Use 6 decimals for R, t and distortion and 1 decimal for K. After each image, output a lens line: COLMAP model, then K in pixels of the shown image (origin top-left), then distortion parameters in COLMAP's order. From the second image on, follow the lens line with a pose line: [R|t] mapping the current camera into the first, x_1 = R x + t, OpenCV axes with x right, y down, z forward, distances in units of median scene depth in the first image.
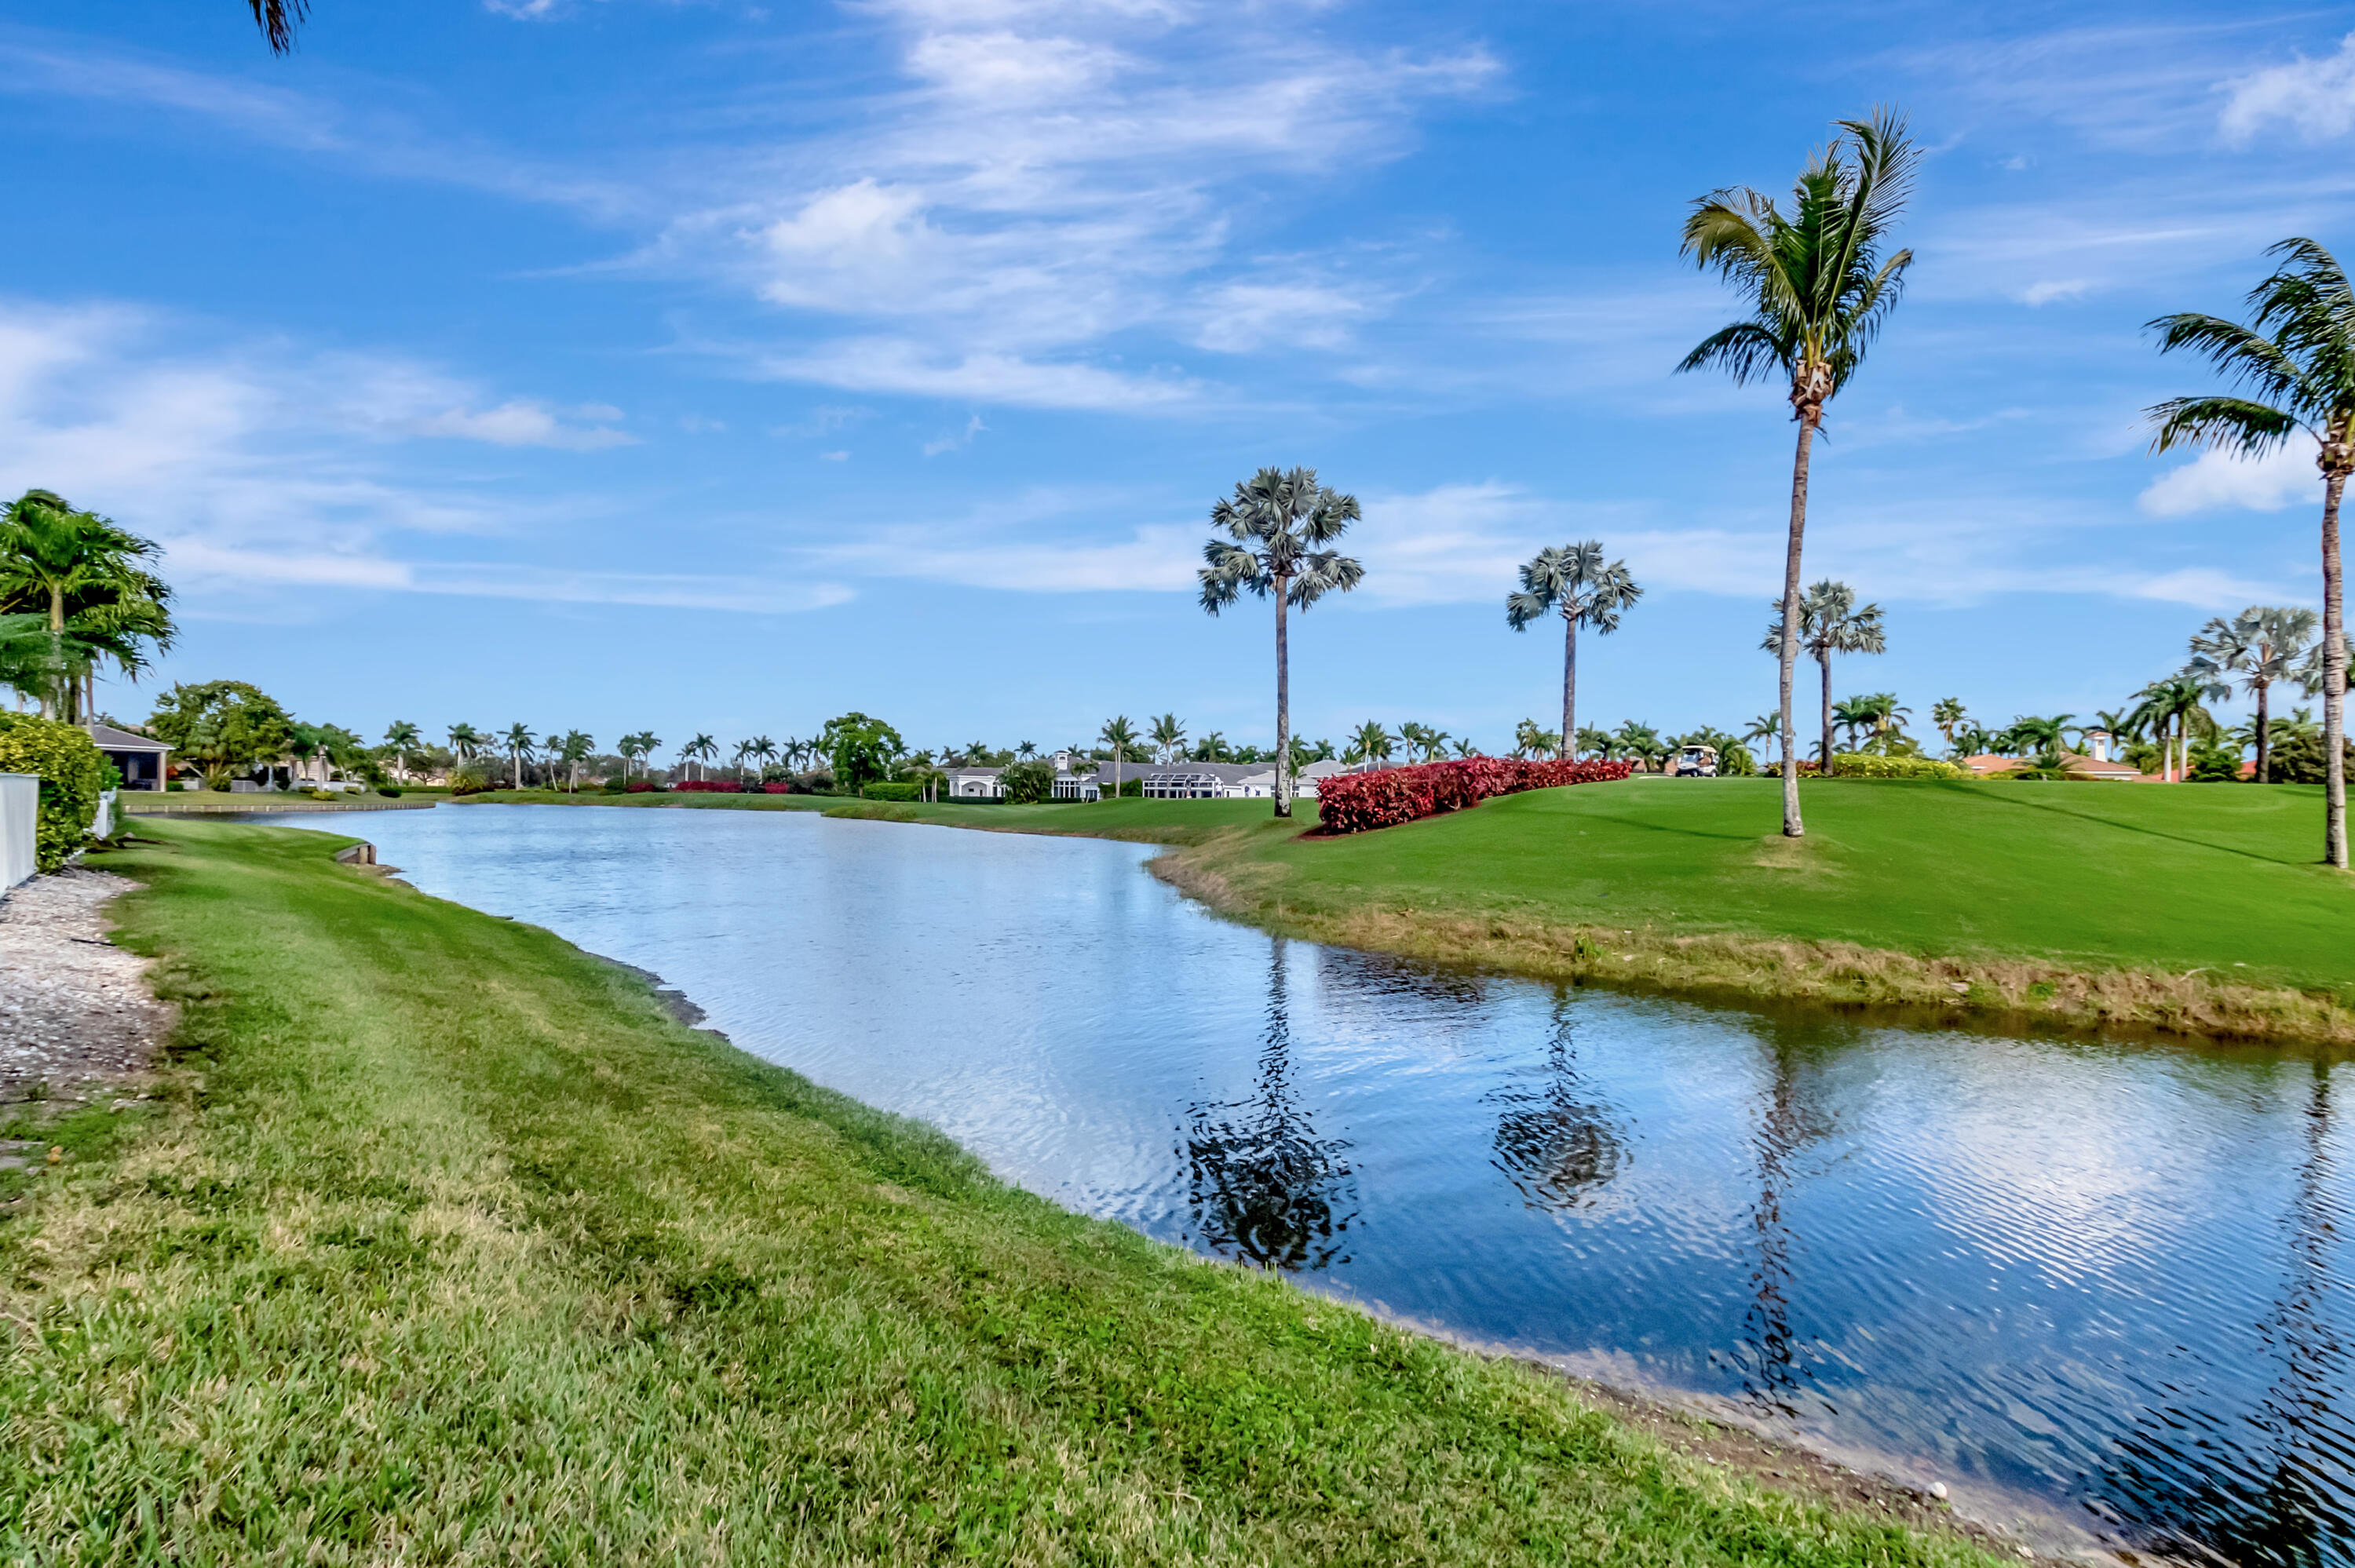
lens RADIAL K [[1050.5, 0, 1137.1], [0, 1050.5, 784.6], [0, 0, 1]] dist [0.002152, -0.015042]
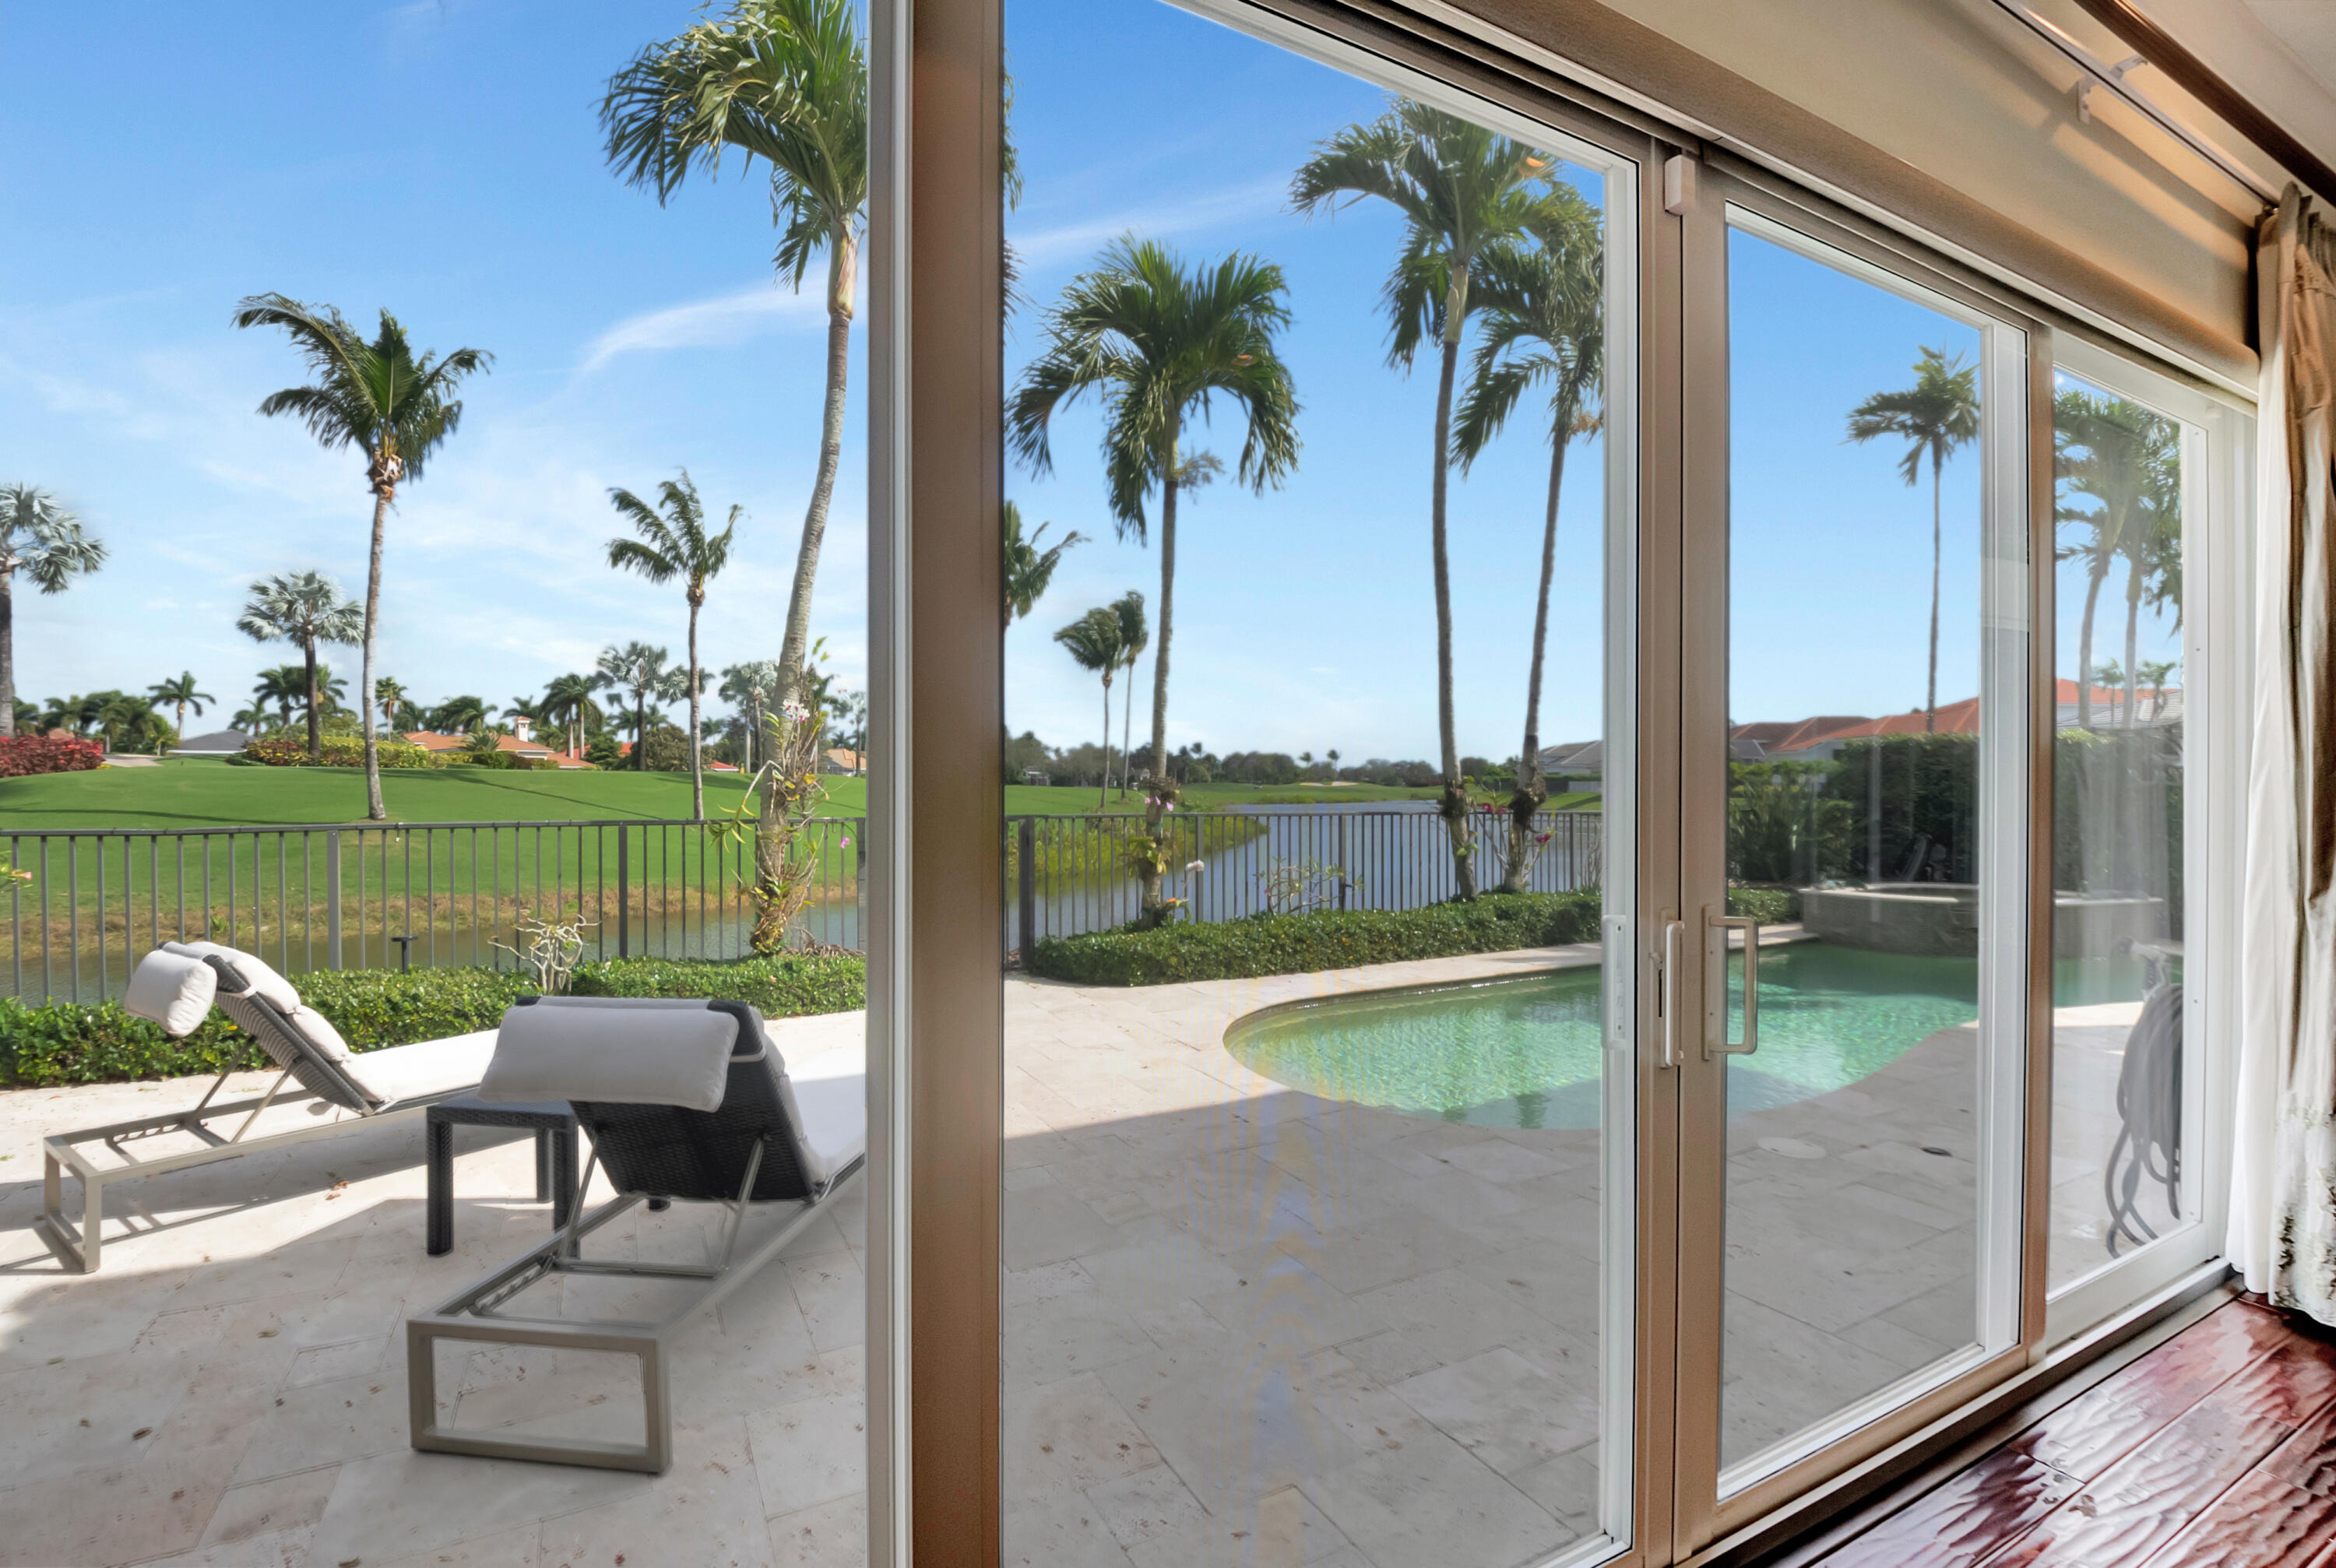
lens RADIAL K [[1045.2, 0, 1217.4], [0, 1045.2, 790.4], [0, 0, 1]] dist [-0.001519, -0.000430]
pose [[0.227258, -0.020543, 0.973618, -0.157355], [-0.011413, 0.999653, 0.023756, -0.011480], [-0.973768, -0.016510, 0.226945, -0.121547]]
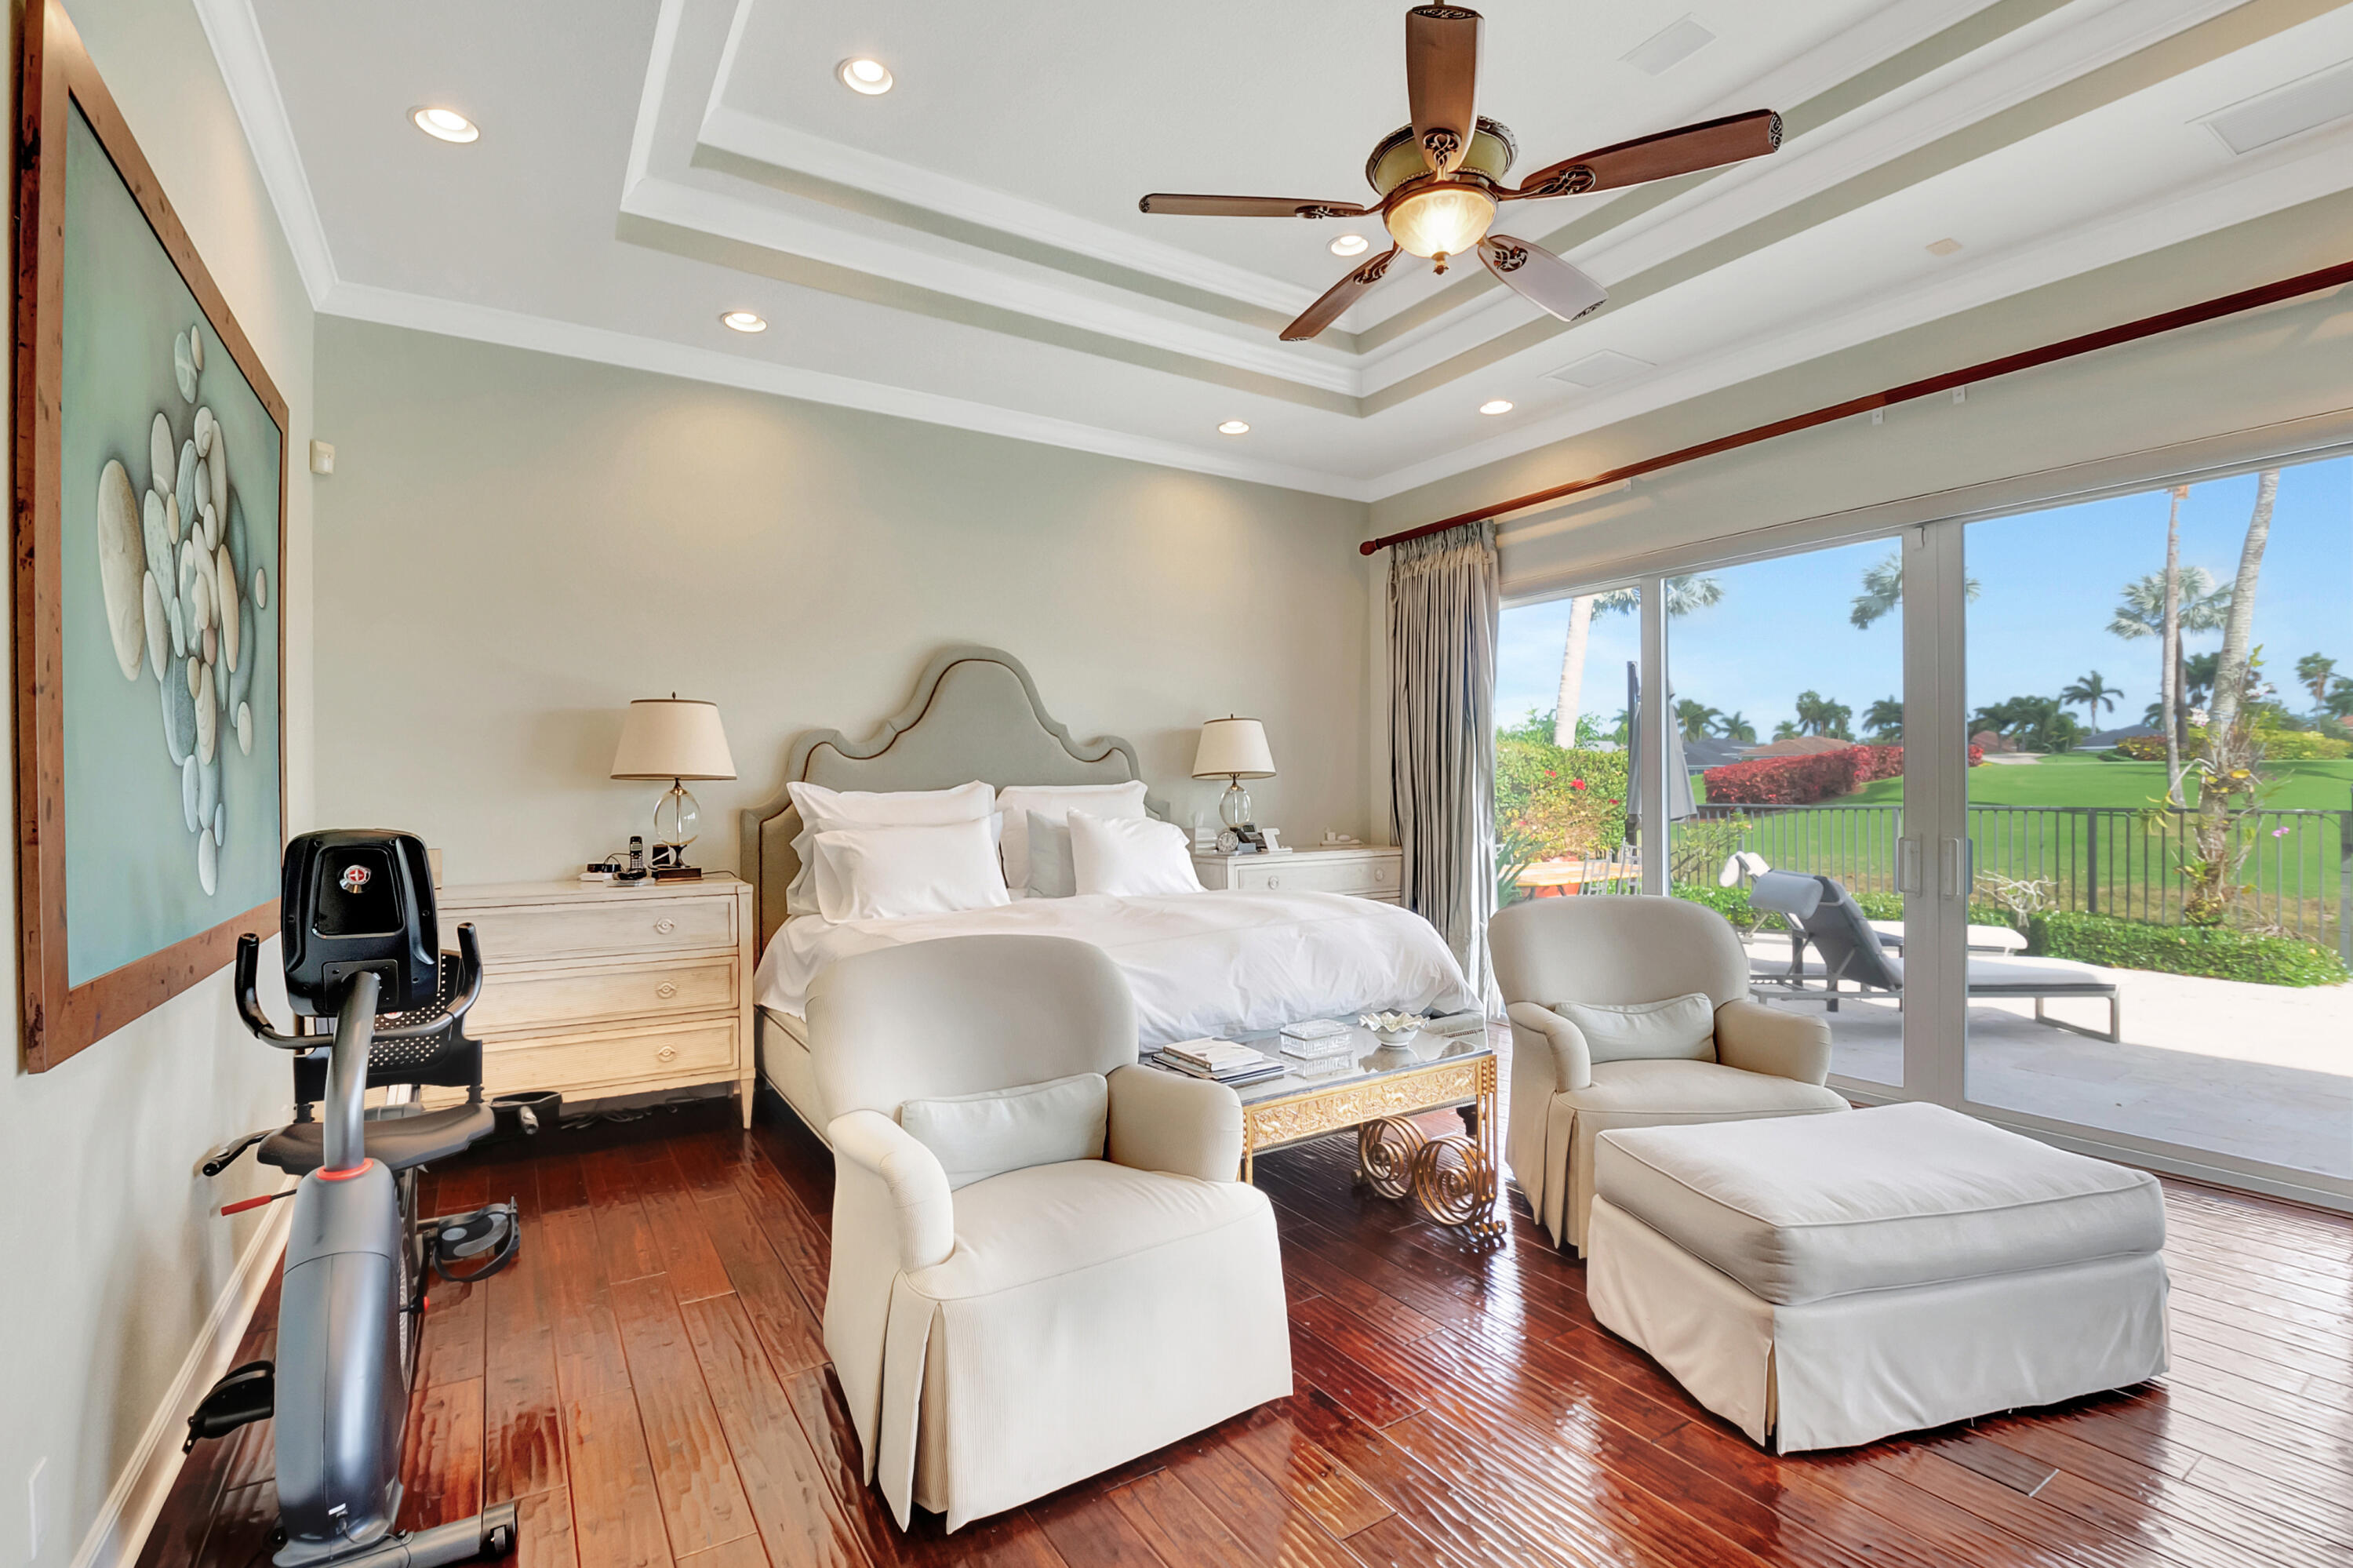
lens RADIAL K [[1113.9, 0, 1176.5], [0, 1113.9, 784.0], [0, 0, 1]] dist [-0.000376, -0.000382]
pose [[0.989840, -0.025119, -0.139953, -0.168725], [0.026719, 0.999597, 0.009565, -0.013455], [0.139656, -0.013207, 0.990112, -0.226729]]
